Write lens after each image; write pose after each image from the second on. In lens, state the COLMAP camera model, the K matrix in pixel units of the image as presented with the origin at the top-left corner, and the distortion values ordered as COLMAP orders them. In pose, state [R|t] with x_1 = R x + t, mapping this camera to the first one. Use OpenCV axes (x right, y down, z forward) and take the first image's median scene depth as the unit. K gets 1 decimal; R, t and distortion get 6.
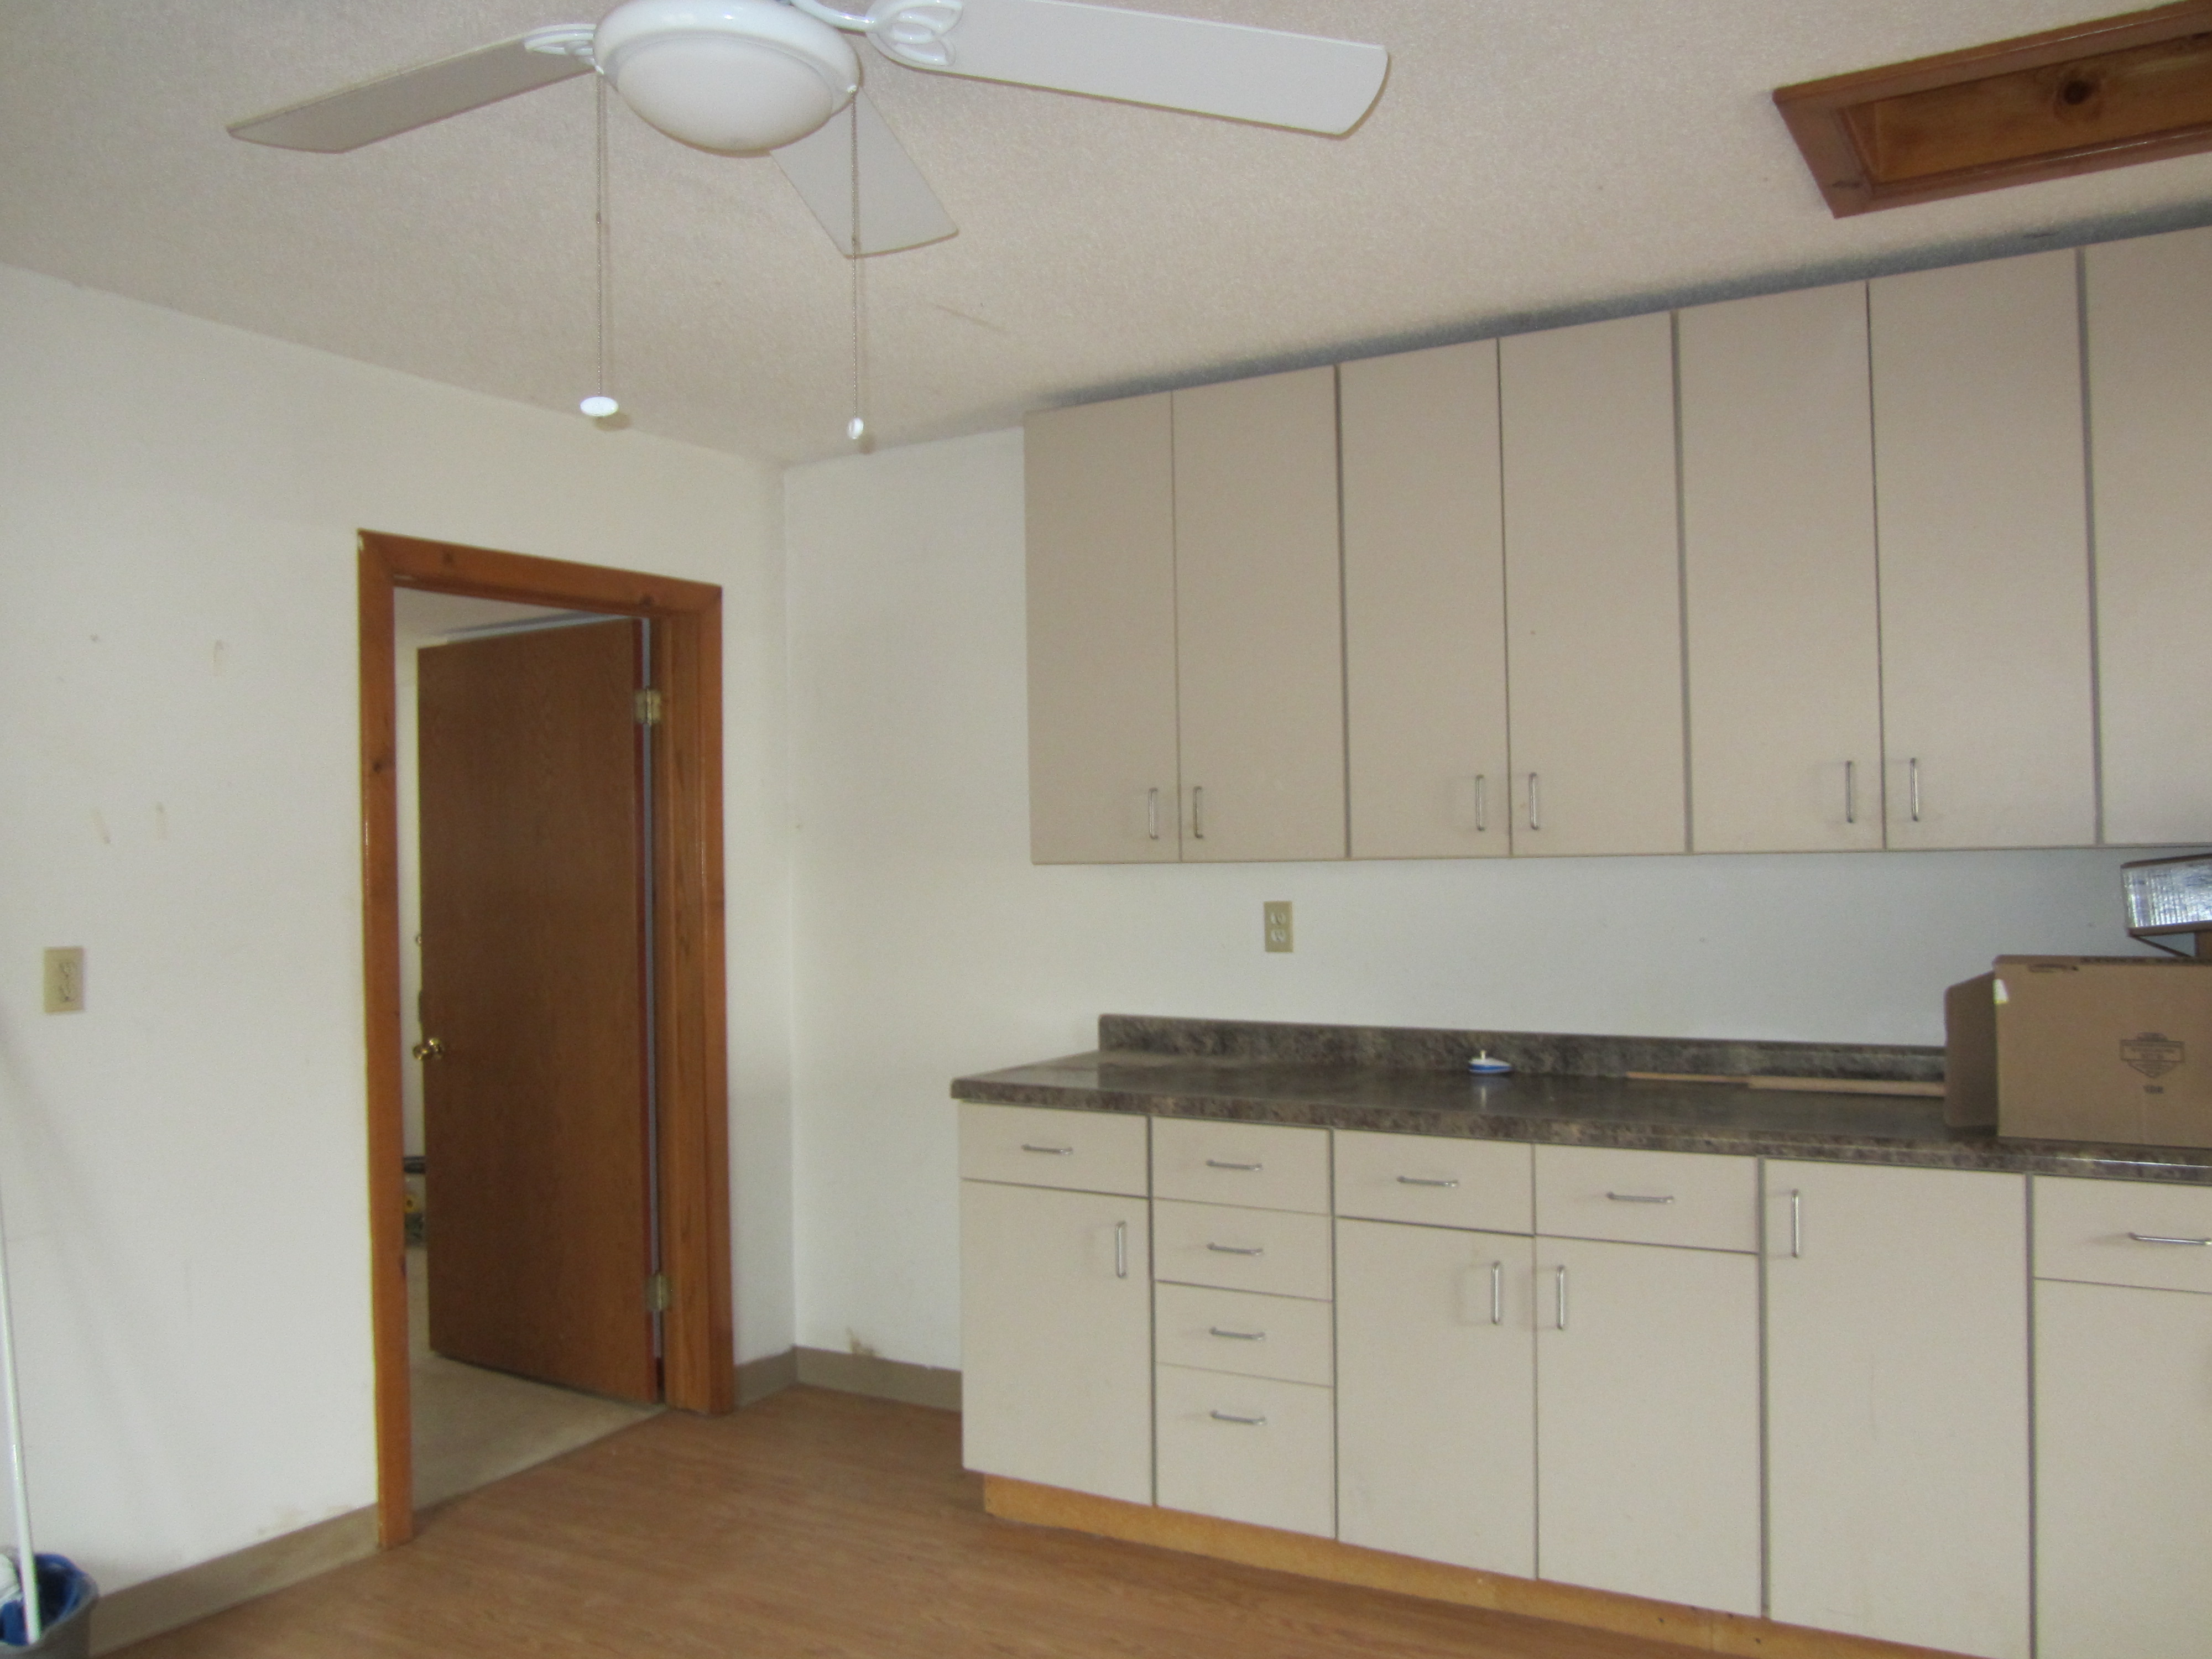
lens RADIAL K [[1800.5, 0, 1109.3], [0, 1800.5, 833.2], [0, 0, 1]] dist [-0.052589, 0.017673]
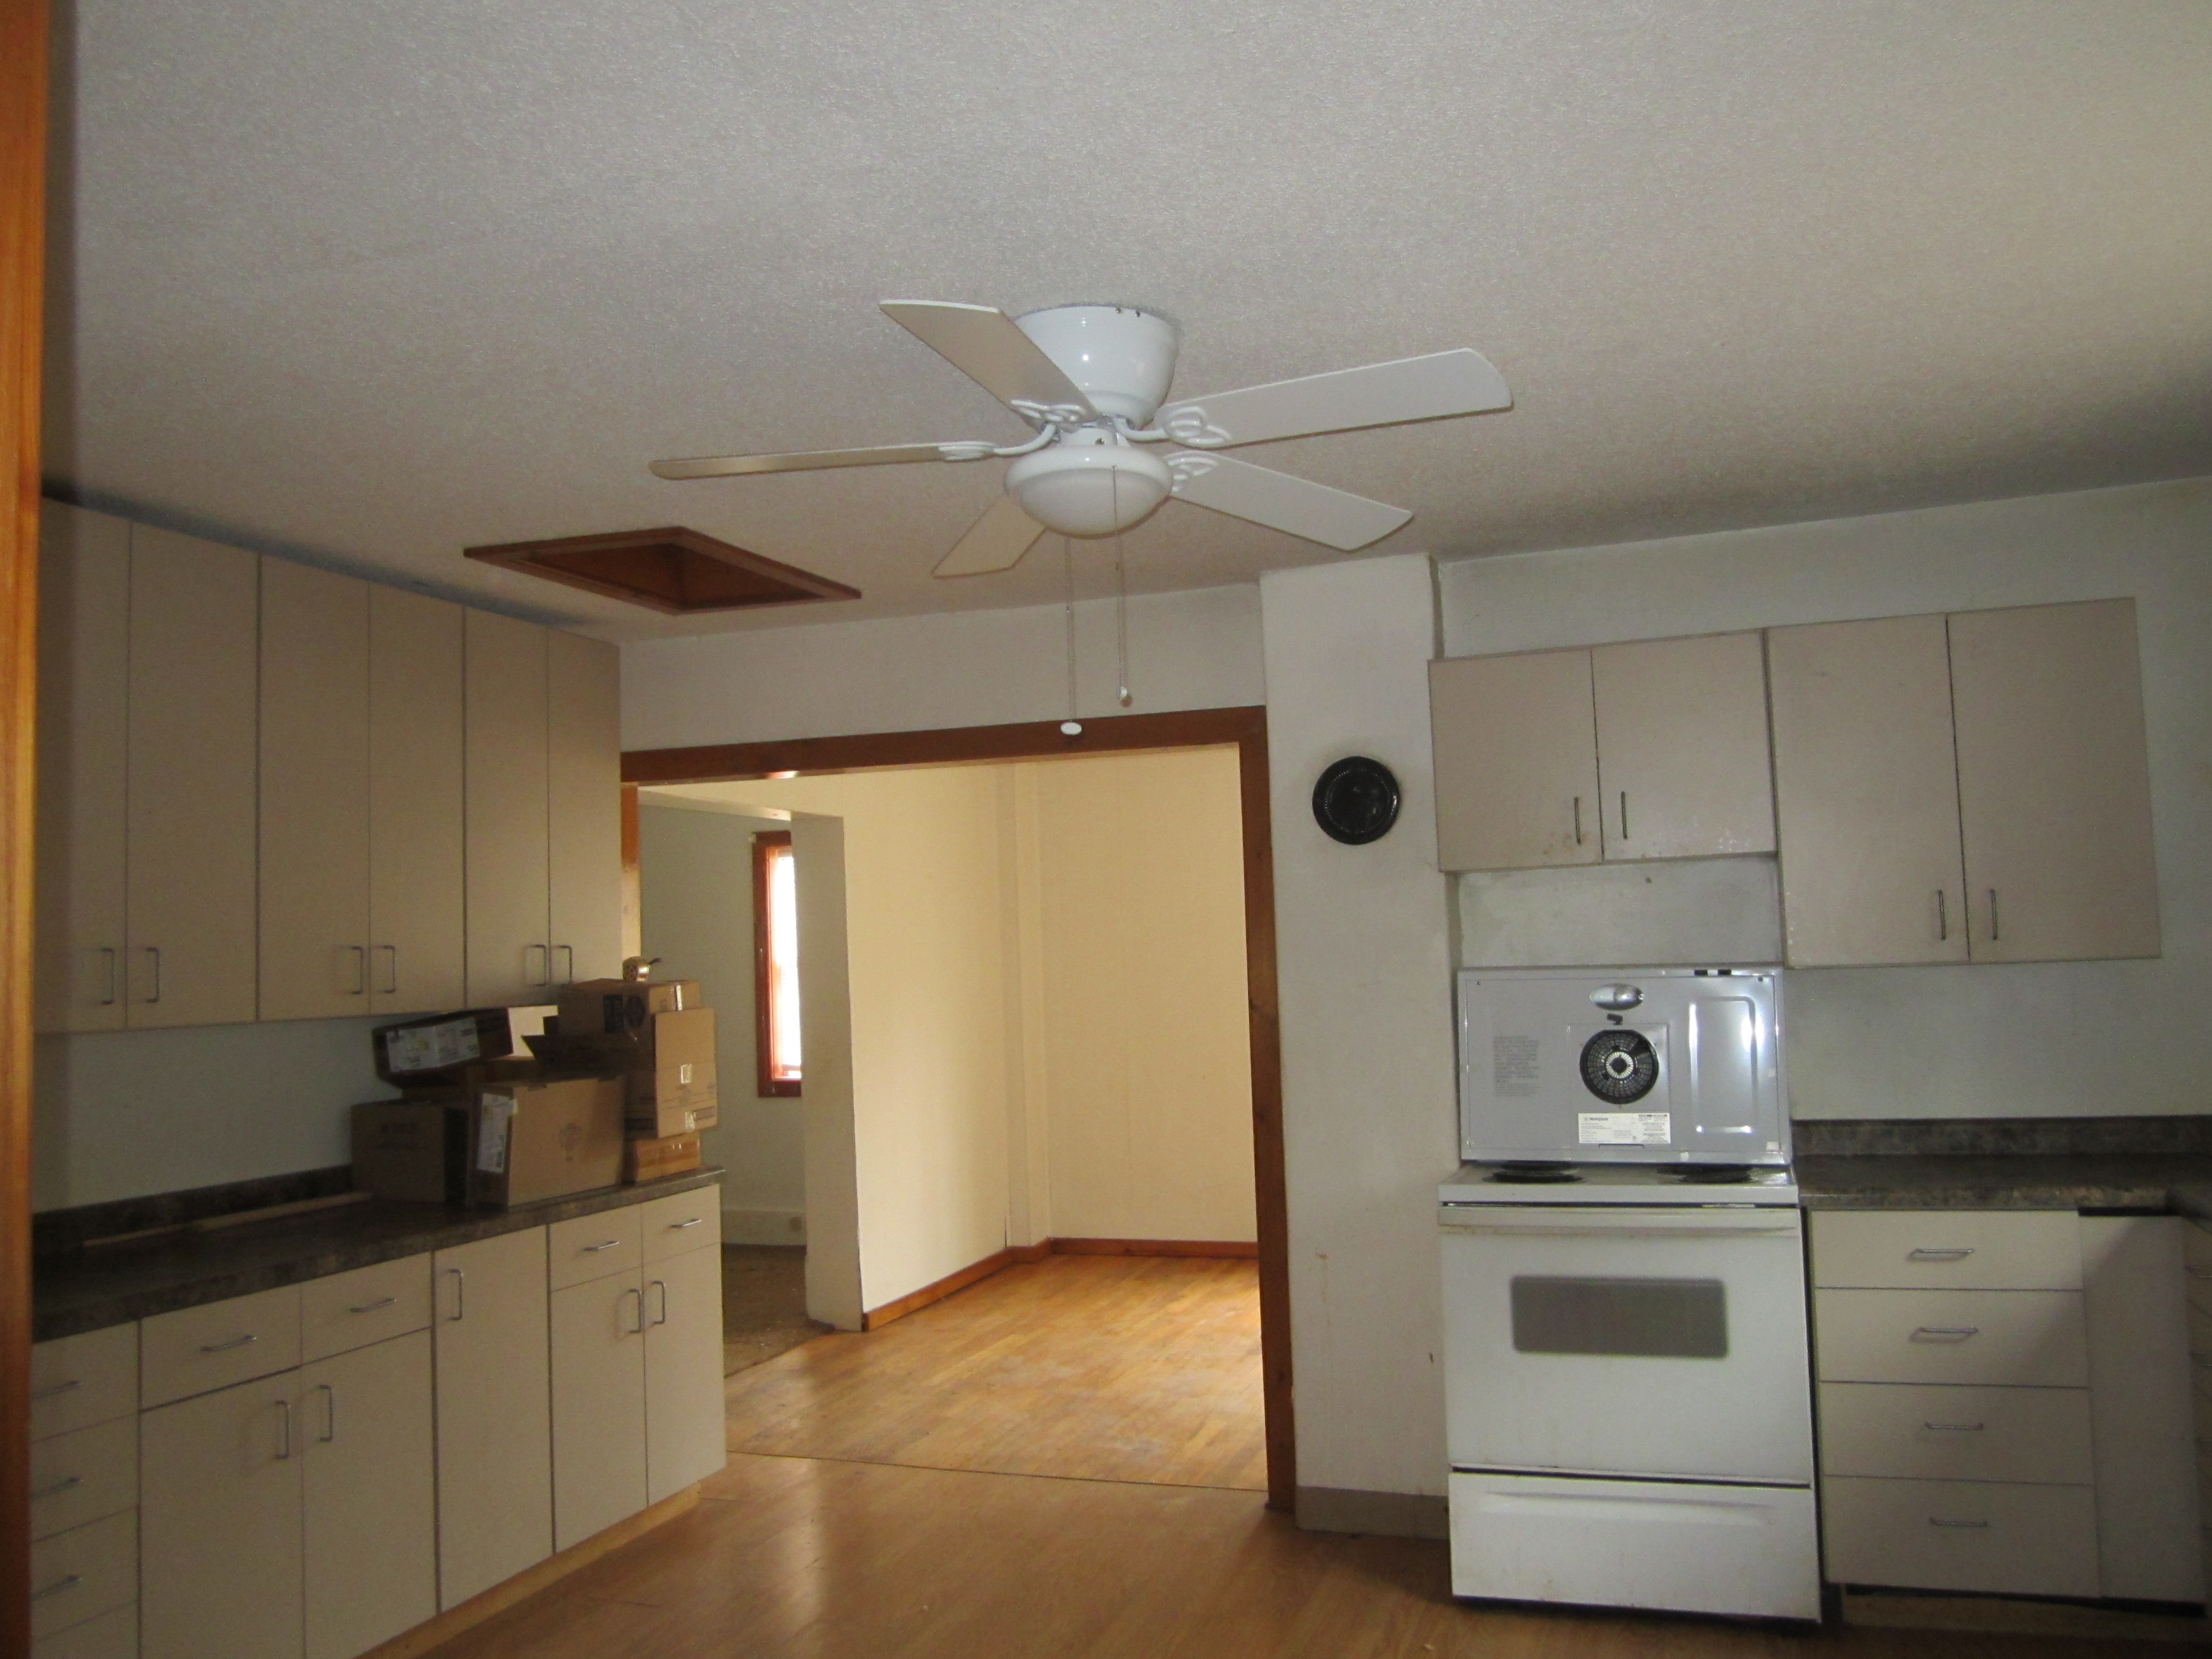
lens RADIAL K [[1800.5, 0, 1107.9], [0, 1800.5, 828.5], [0, 0, 1]] dist [-0.052589, 0.017673]
pose [[-0.186661, 0.088954, 0.978389, -0.994356], [0.018807, 0.996033, -0.086970, -0.003156], [-0.982244, 0.002167, -0.187593, 0.731352]]
